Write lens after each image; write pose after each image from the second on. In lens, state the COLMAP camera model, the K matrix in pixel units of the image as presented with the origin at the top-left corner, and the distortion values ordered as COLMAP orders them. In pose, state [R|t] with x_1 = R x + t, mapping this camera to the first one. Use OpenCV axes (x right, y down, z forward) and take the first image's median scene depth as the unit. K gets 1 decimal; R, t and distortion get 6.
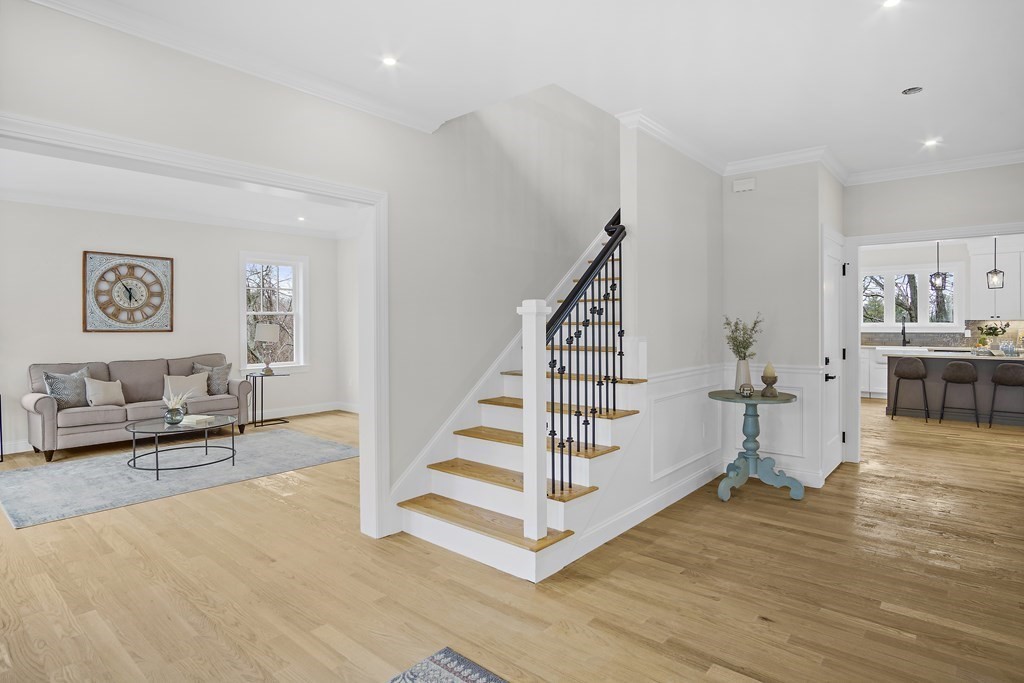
lens RADIAL K [[548.3, 0, 510.8], [0, 548.3, 326.9], [0, 0, 1]] dist [-0.028333, 0.000328]
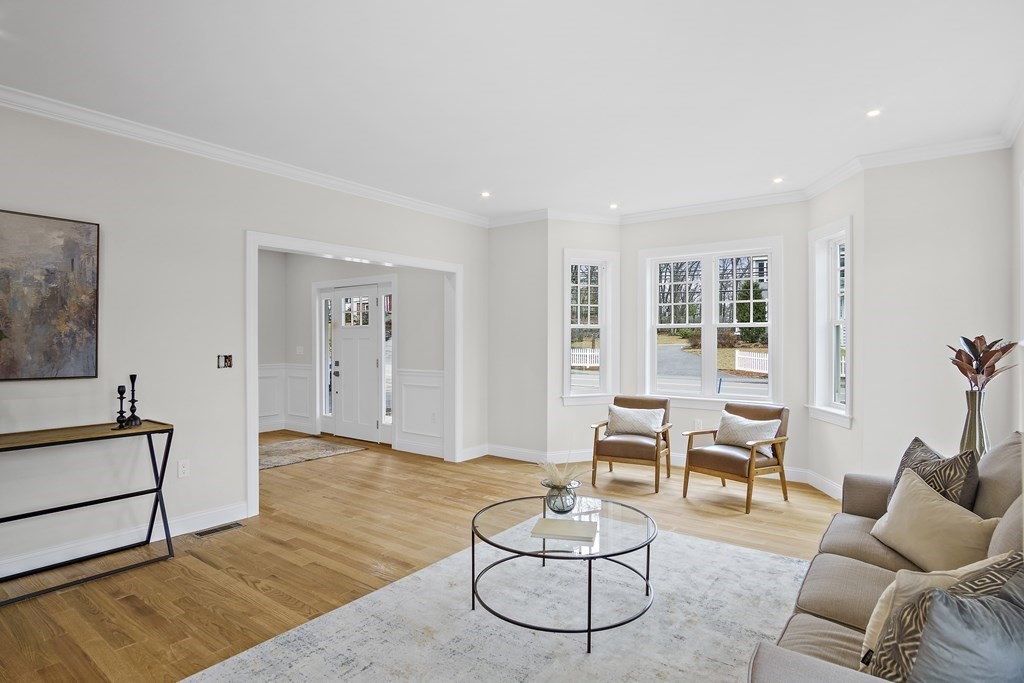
lens RADIAL K [[550.7, 0, 508.5], [0, 550.7, 340.5], [0, 0, 1]] dist [-0.025403, 0.000849]
pose [[-0.997595, 0.007169, -0.068939, -0.476578], [0.006732, 0.999956, 0.006577, -0.007102], [0.068983, 0.006097, -0.997599, 1.439715]]
